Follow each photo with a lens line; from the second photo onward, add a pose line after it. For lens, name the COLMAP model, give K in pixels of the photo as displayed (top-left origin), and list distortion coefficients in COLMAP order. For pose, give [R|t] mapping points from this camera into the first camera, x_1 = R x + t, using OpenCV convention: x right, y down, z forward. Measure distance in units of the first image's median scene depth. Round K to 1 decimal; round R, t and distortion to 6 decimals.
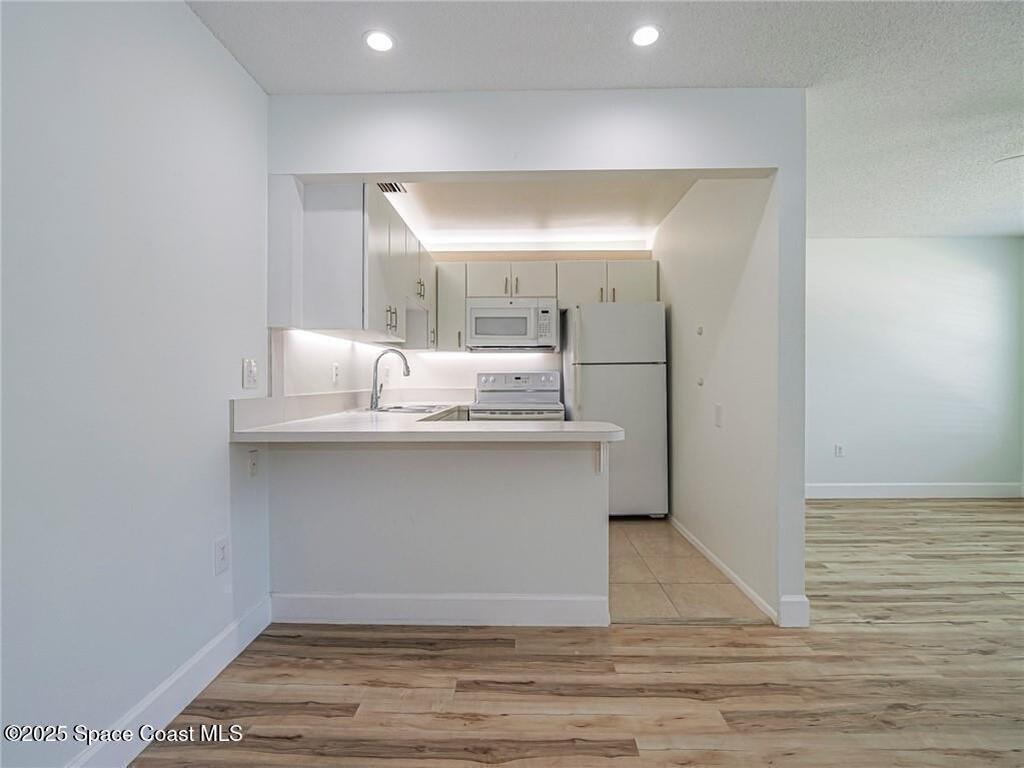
lens RADIAL K [[498.6, 0, 511.3], [0, 498.6, 382.6], [0, 0, 1]] dist [-0.018461, 0.001187]
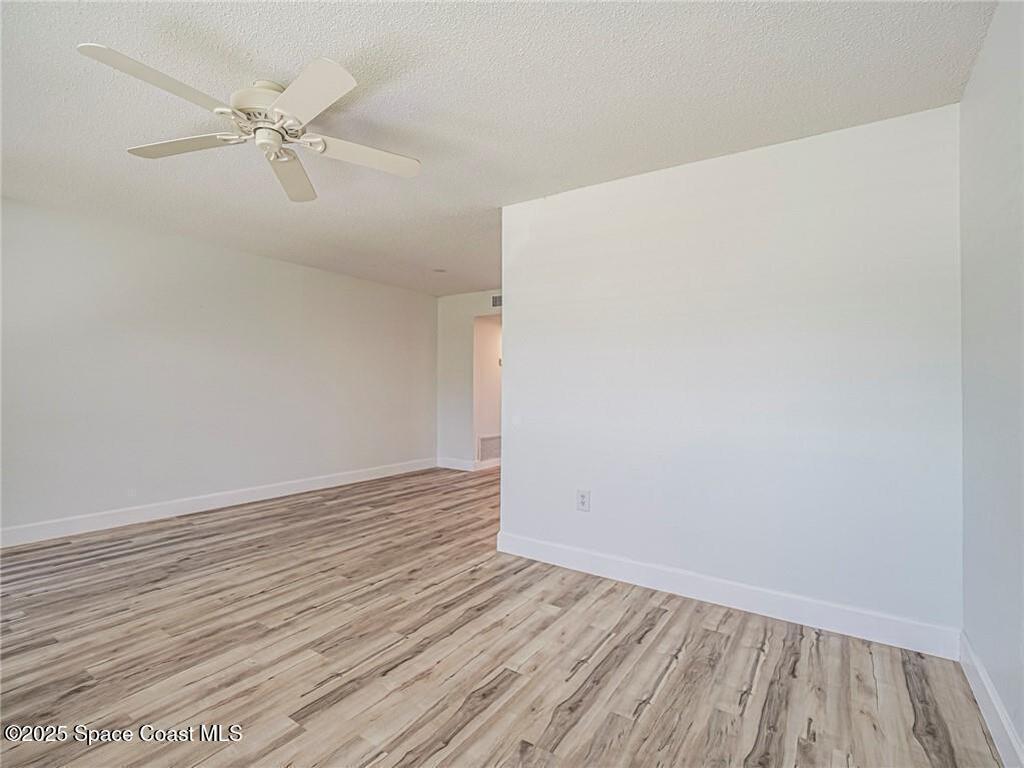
lens RADIAL K [[498.6, 0, 511.0], [0, 498.6, 377.2], [0, 0, 1]] dist [-0.018461, 0.001187]
pose [[-0.537440, -0.016959, -0.843131, 1.650017], [-0.017555, 0.999806, -0.008920, -0.033183], [0.843119, 0.010007, -0.537633, 1.617727]]
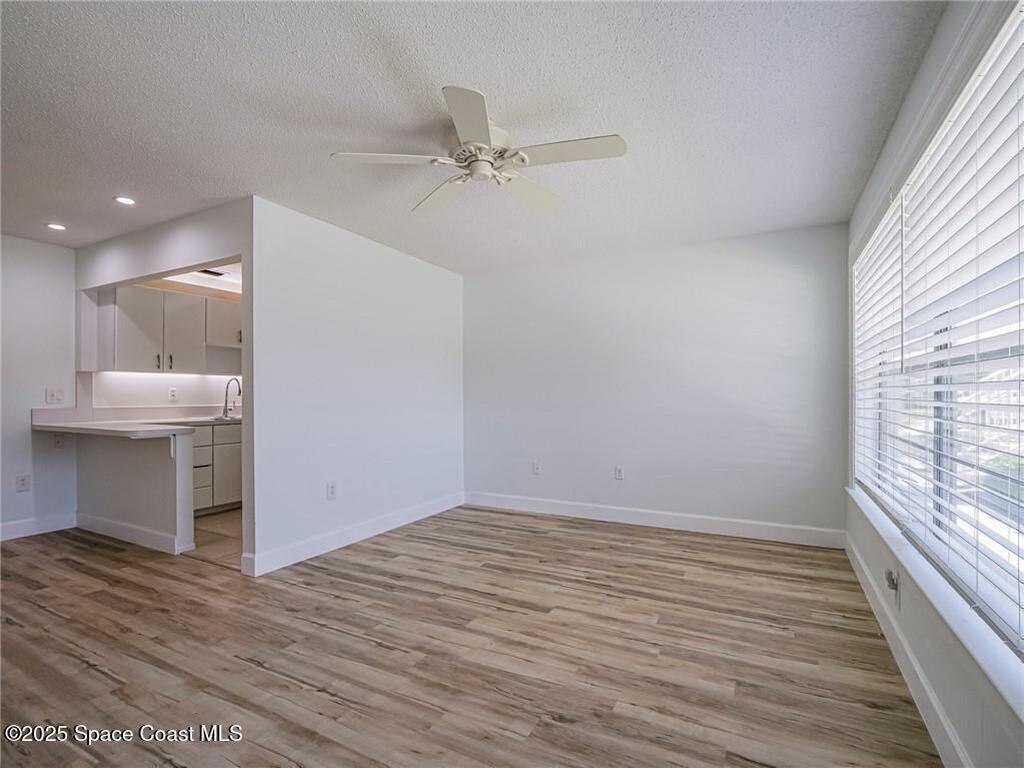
lens RADIAL K [[498.6, 0, 504.2], [0, 498.6, 393.4], [0, 0, 1]] dist [-0.018461, 0.001187]
pose [[0.892862, 0.002215, -0.450325, 1.622161], [-0.004996, 0.999975, -0.004988, -0.023744], [0.450303, 0.006704, 0.892851, 0.044897]]
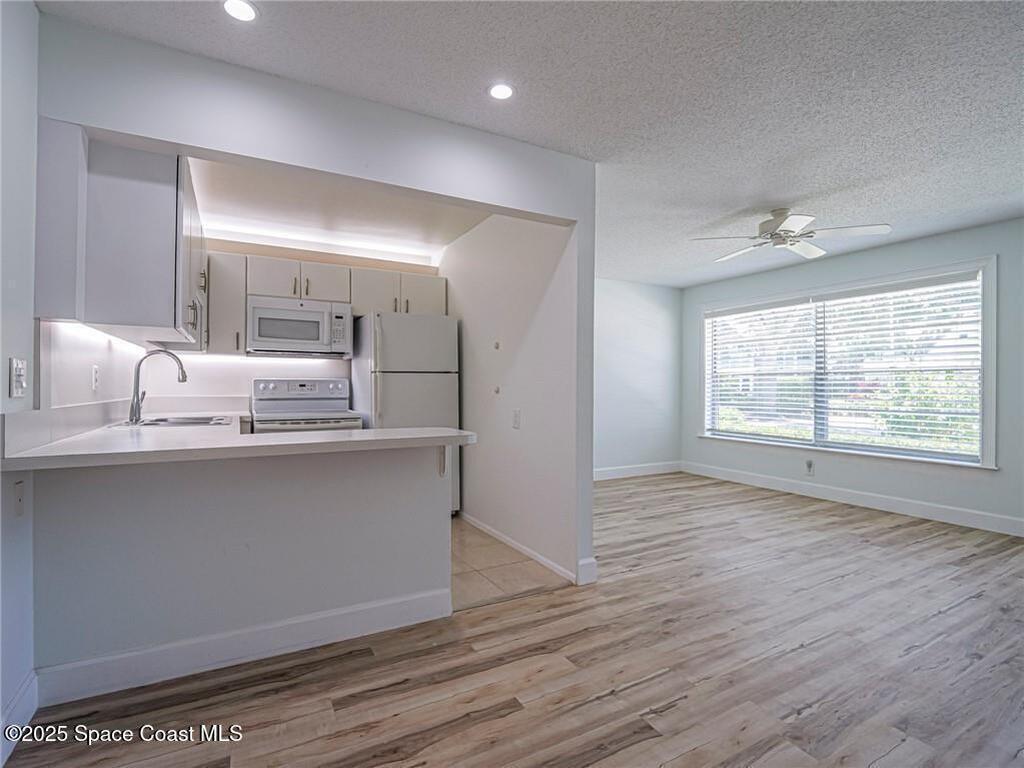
lens RADIAL K [[498.6, 0, 508.4], [0, 498.6, 383.7], [0, 0, 1]] dist [-0.018461, 0.001187]
pose [[0.865416, 0.007916, 0.500991, -0.211867], [-0.001756, 0.999917, -0.012767, -0.001350], [-0.501050, 0.010169, 0.865358, -0.006412]]
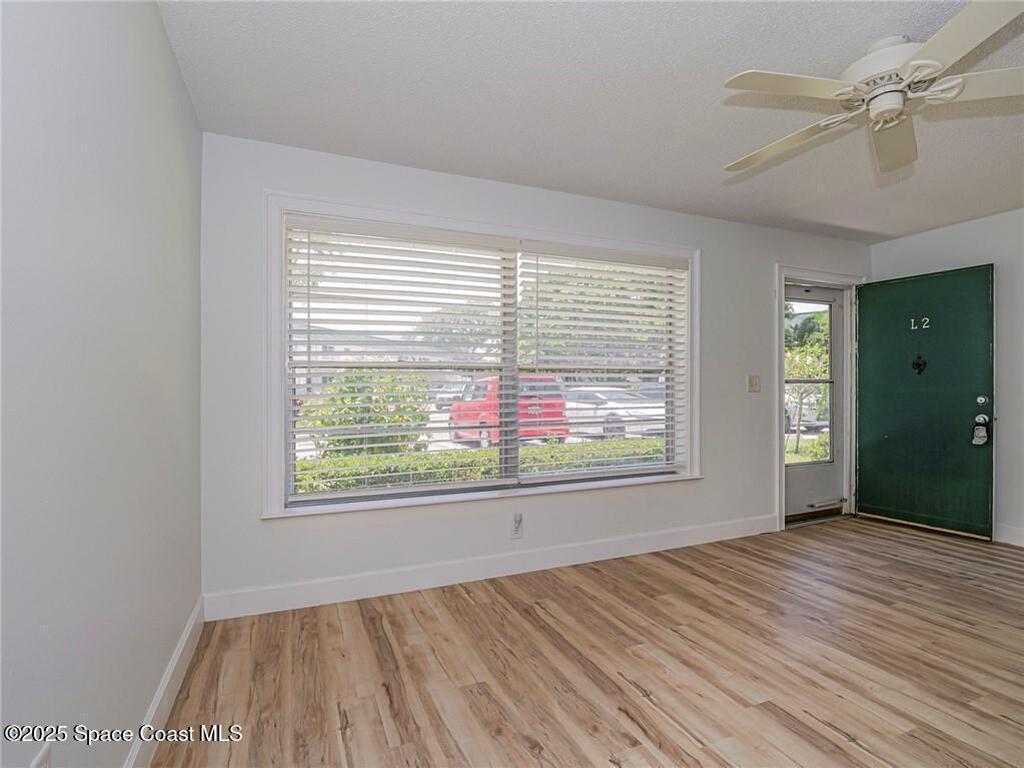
lens RADIAL K [[498.6, 0, 505.8], [0, 498.6, 384.1], [0, 0, 1]] dist [-0.018461, 0.001187]
pose [[-0.409381, 0.011985, 0.912285, 0.743532], [0.012543, 0.999893, -0.007507, -0.028777], [-0.912277, 0.008369, -0.409487, 1.640929]]
